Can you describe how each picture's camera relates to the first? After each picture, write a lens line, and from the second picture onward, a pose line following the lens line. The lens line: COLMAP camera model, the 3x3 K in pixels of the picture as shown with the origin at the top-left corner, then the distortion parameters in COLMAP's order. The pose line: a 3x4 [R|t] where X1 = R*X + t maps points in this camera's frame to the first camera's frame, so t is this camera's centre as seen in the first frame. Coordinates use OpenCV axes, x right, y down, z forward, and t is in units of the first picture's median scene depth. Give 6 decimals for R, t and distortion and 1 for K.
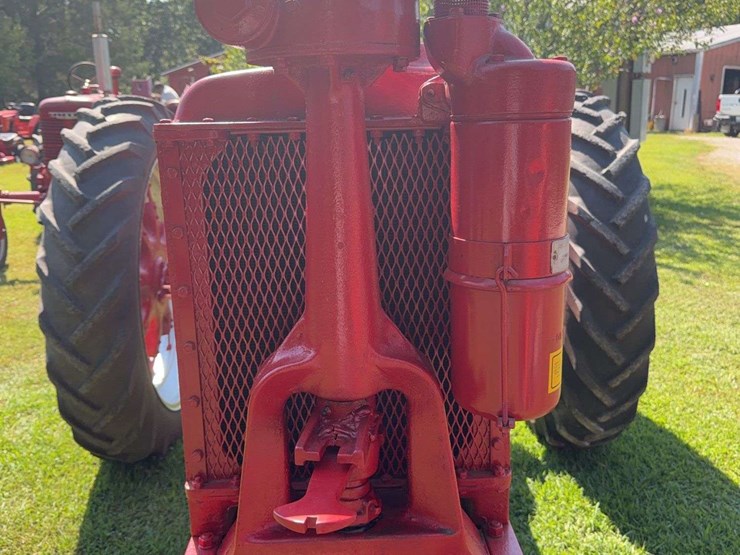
lens RADIAL K [[639.8, 0, 370.0], [0, 639.8, 277.5], [0, 0, 1]] dist [0.012982, 0.002451]
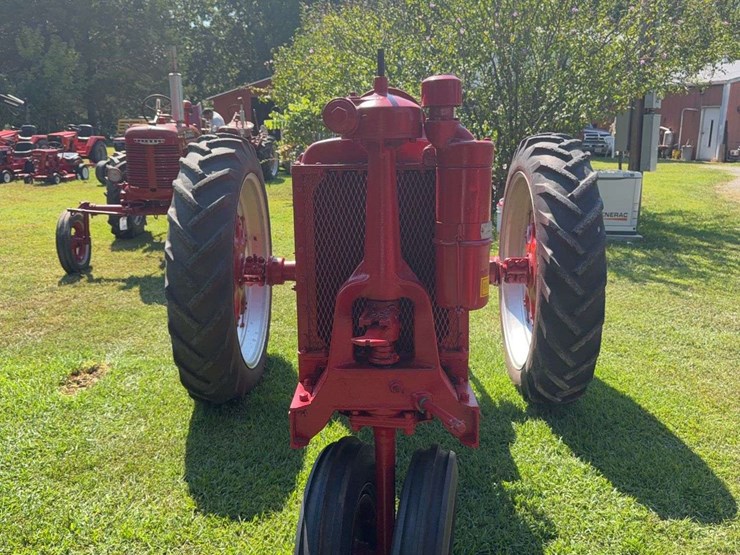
lens RADIAL K [[601.2, 0, 378.7], [0, 601.2, 279.0], [0, 0, 1]] dist [0.058855, -0.007293]
pose [[0.999070, 0.023930, -0.035862, 0.004923], [-0.024803, 0.999402, -0.024098, 0.053918], [0.035264, 0.024965, 0.999066, -0.297132]]
